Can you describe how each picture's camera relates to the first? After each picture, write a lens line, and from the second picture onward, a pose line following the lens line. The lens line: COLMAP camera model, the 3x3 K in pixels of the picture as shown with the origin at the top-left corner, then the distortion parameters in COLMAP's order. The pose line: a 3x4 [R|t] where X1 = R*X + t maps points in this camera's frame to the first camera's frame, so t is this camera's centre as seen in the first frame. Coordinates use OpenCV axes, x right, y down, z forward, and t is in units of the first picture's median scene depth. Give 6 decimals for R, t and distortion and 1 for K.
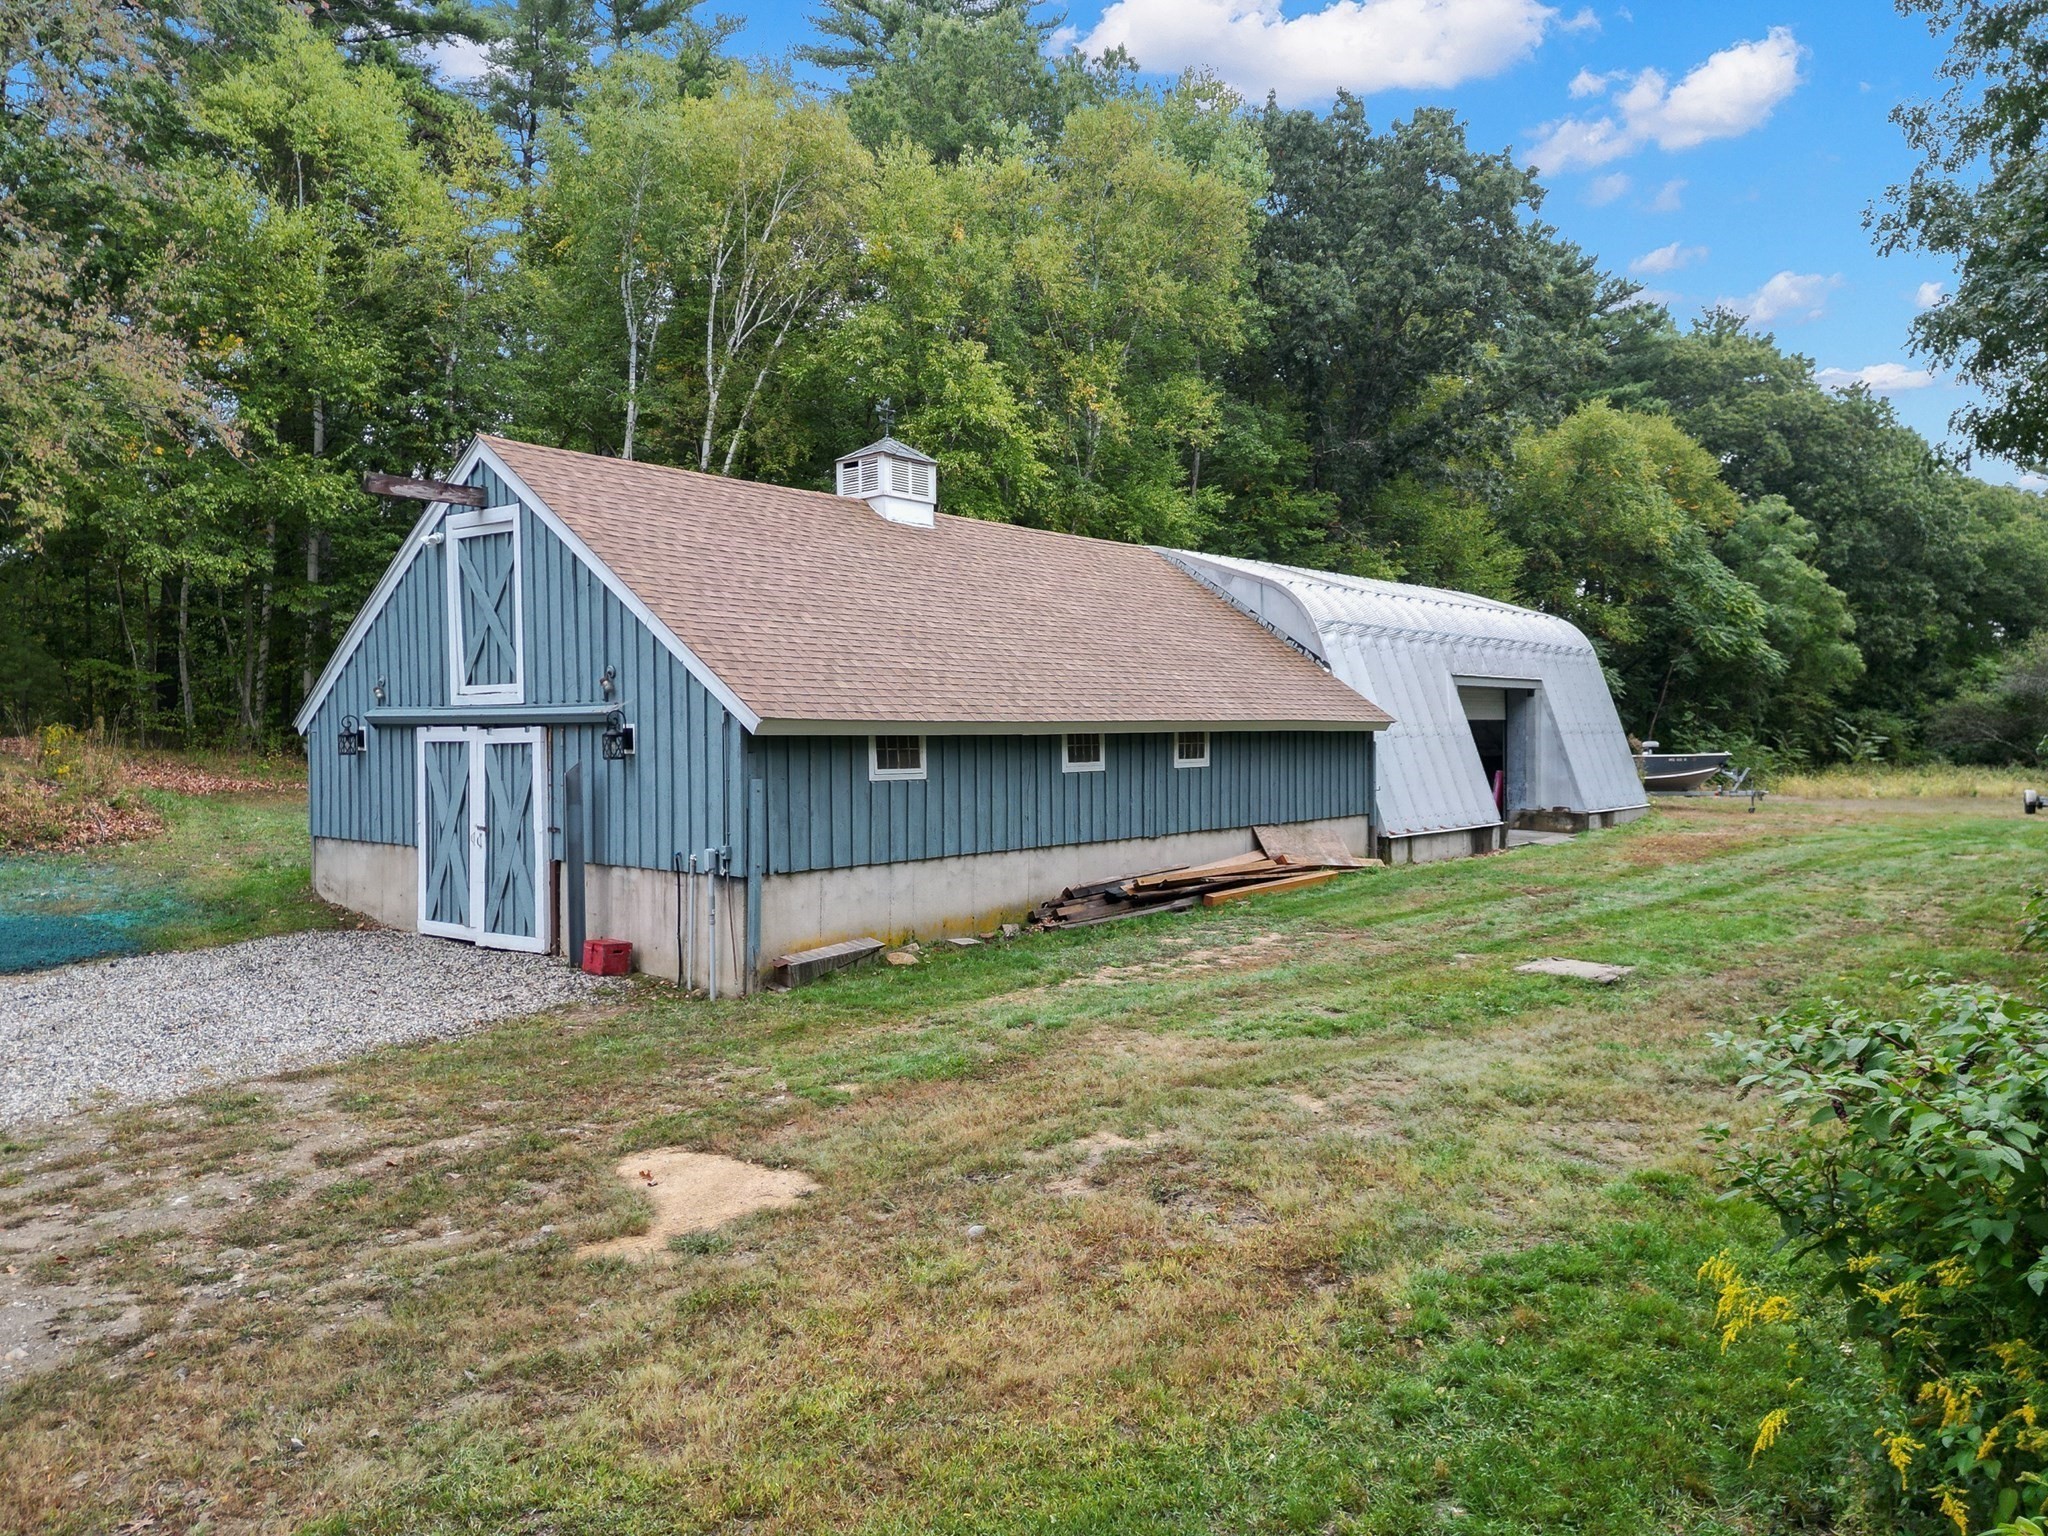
lens RADIAL K [[1417.3, 0, 1019.0], [0, 1417.3, 767.7], [0, 0, 1]] dist [0.028878, -0.026067]
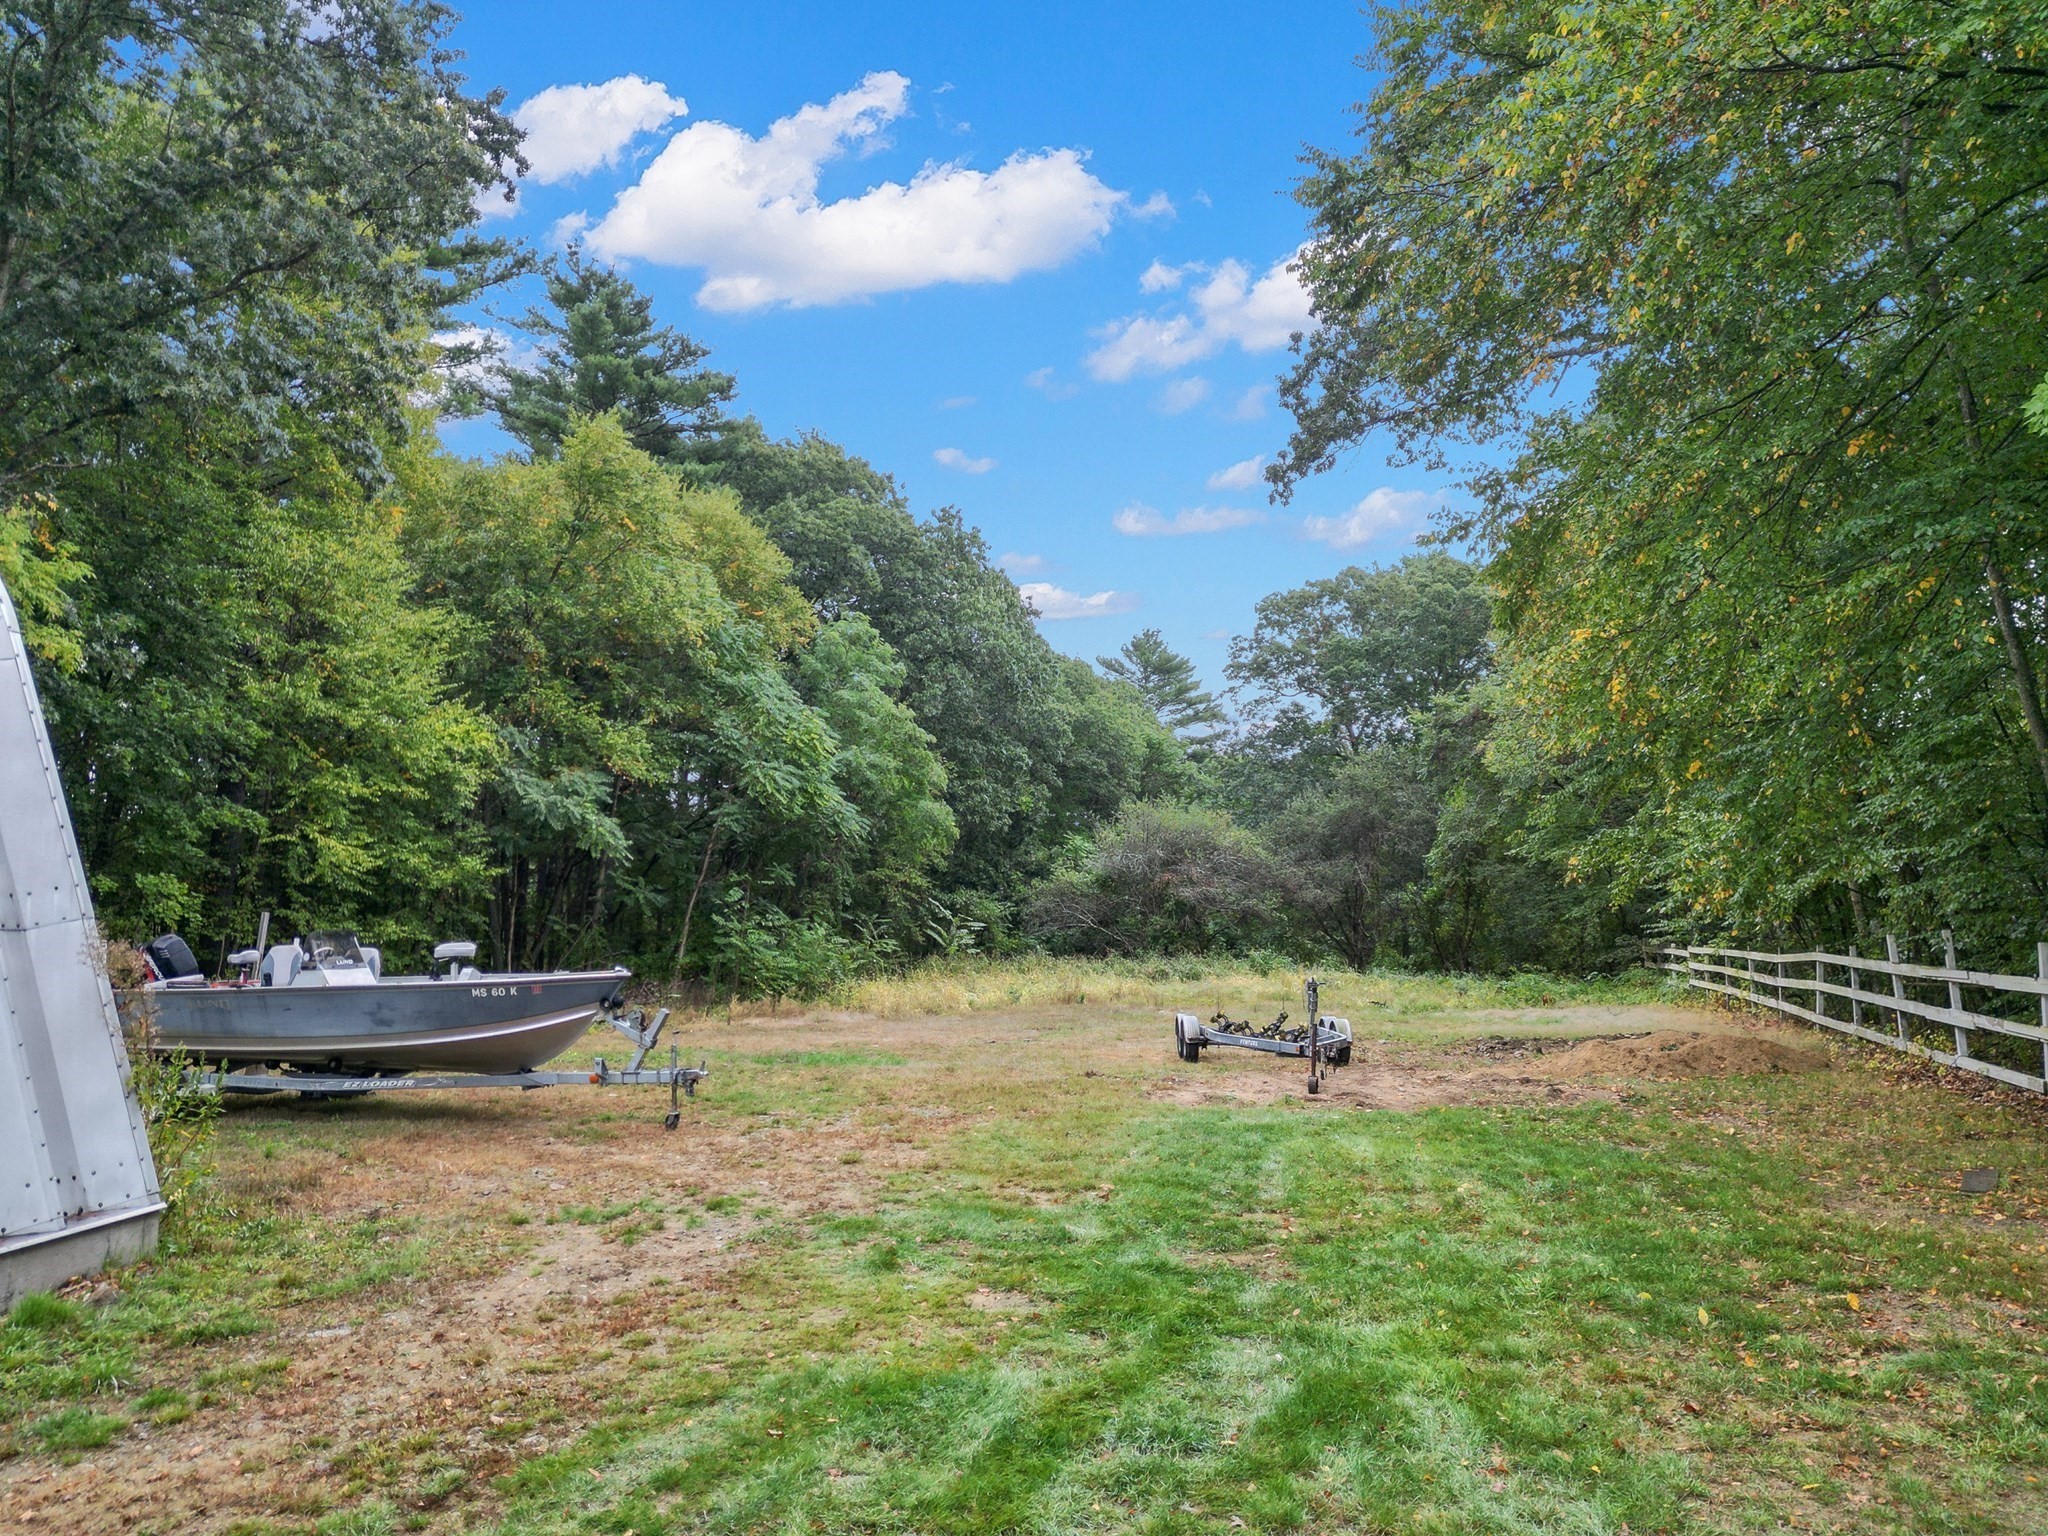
lens RADIAL K [[1417.3, 0, 1025.2], [0, 1417.3, 765.6], [0, 0, 1]] dist [0.028878, -0.026067]
pose [[0.840840, 0.053959, 0.538587, 0.192367], [0.017840, 0.991716, -0.127208, -0.007437], [-0.540989, 0.116570, 0.832912, 0.311239]]
